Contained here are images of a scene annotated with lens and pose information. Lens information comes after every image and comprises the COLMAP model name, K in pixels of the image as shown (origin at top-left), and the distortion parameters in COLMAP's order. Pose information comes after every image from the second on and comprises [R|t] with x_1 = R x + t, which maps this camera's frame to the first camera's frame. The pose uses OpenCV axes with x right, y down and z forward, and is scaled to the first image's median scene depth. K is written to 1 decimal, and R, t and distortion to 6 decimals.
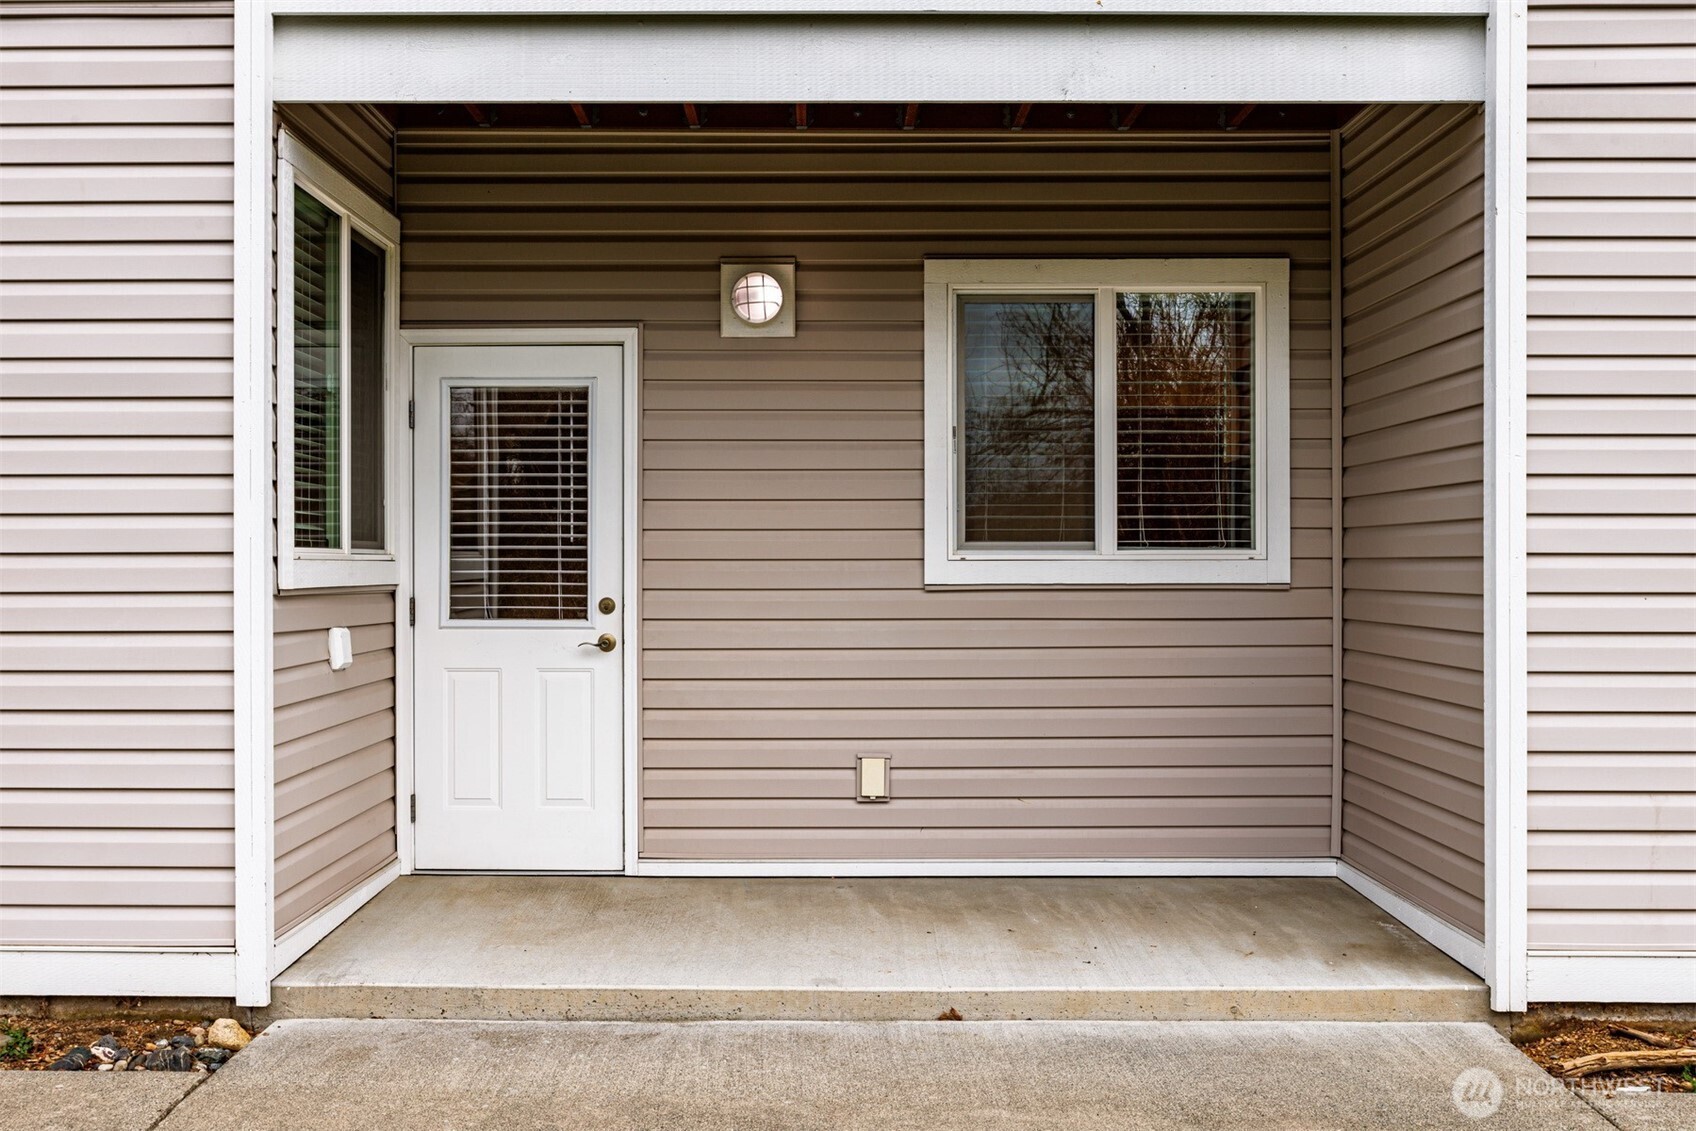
lens RADIAL K [[1658.9, 0, 801.8], [0, 1658.9, 563.1], [0, 0, 1]] dist [-0.005177, 0.001110]
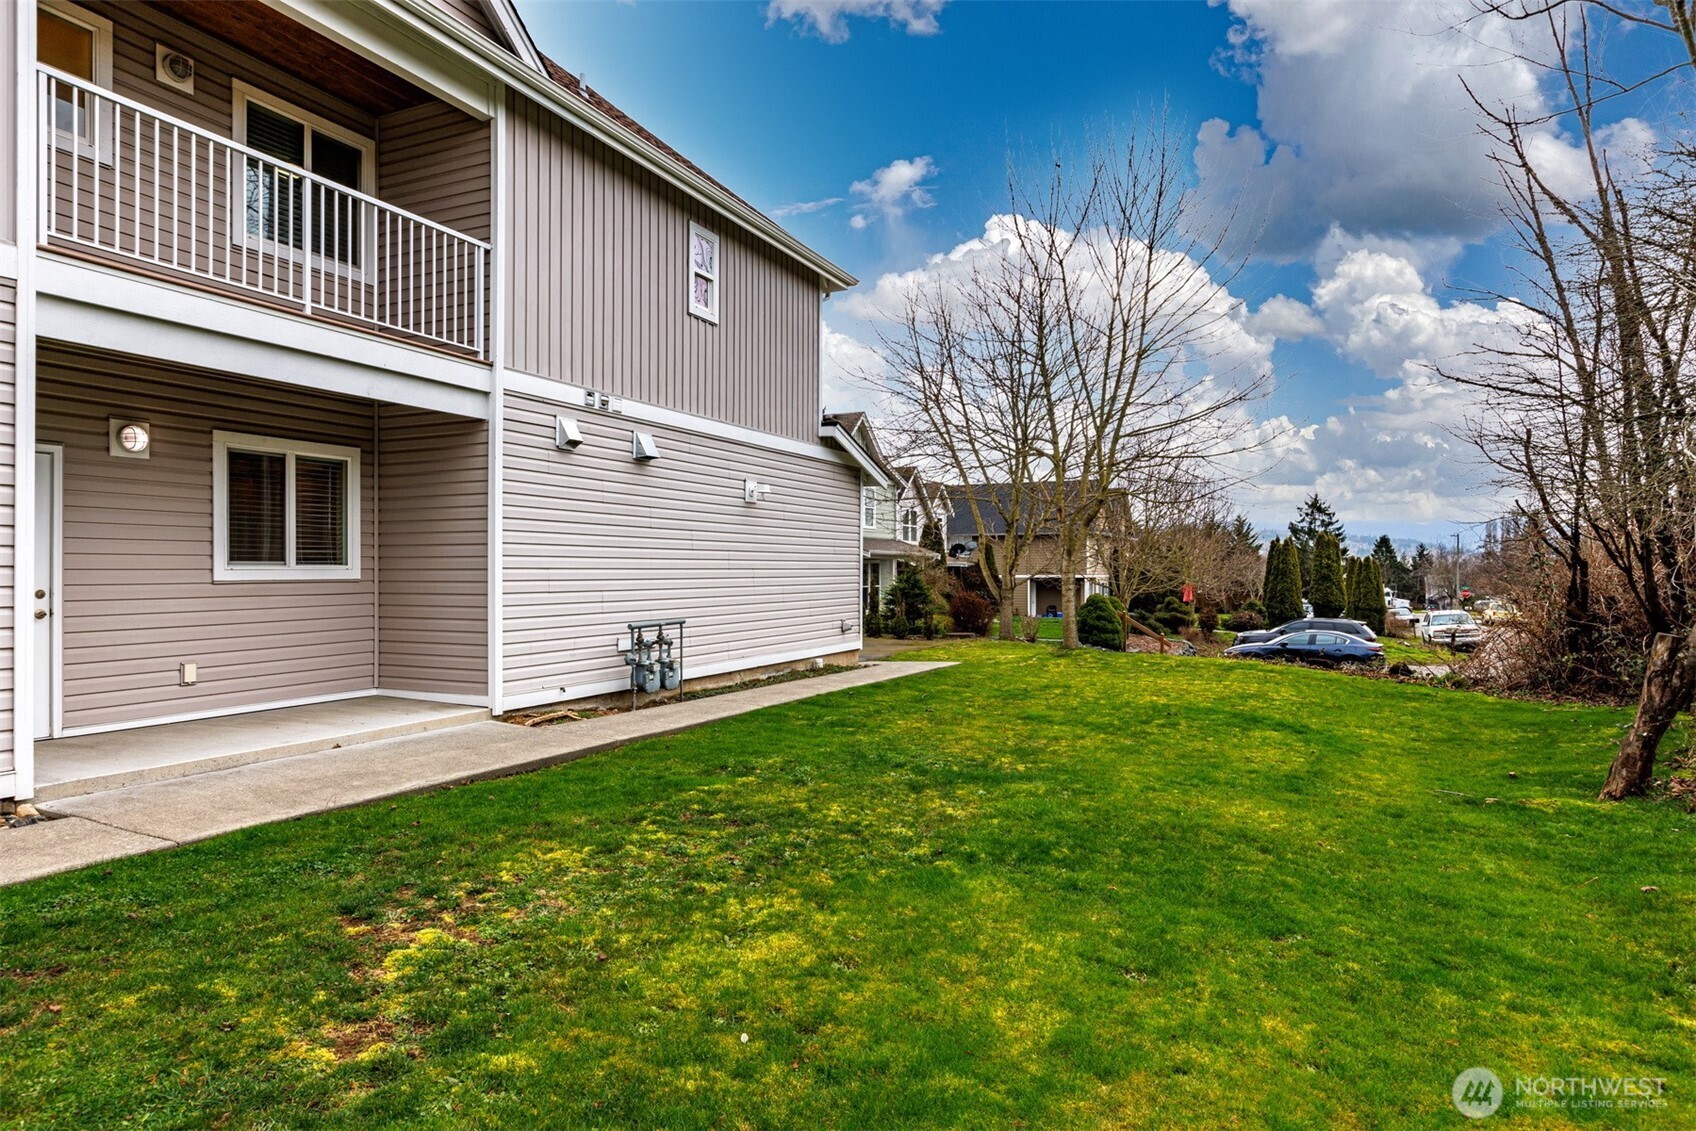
lens RADIAL K [[998.5, 0, 848.0], [0, 998.5, 565.5], [0, 0, 1]] dist [-0.000375, -0.001324]
pose [[0.406029, 0.004373, 0.913850, -0.772314], [0.001651, 0.999983, -0.005519, 0.001321], [-0.913859, 0.003750, 0.406015, -0.273441]]
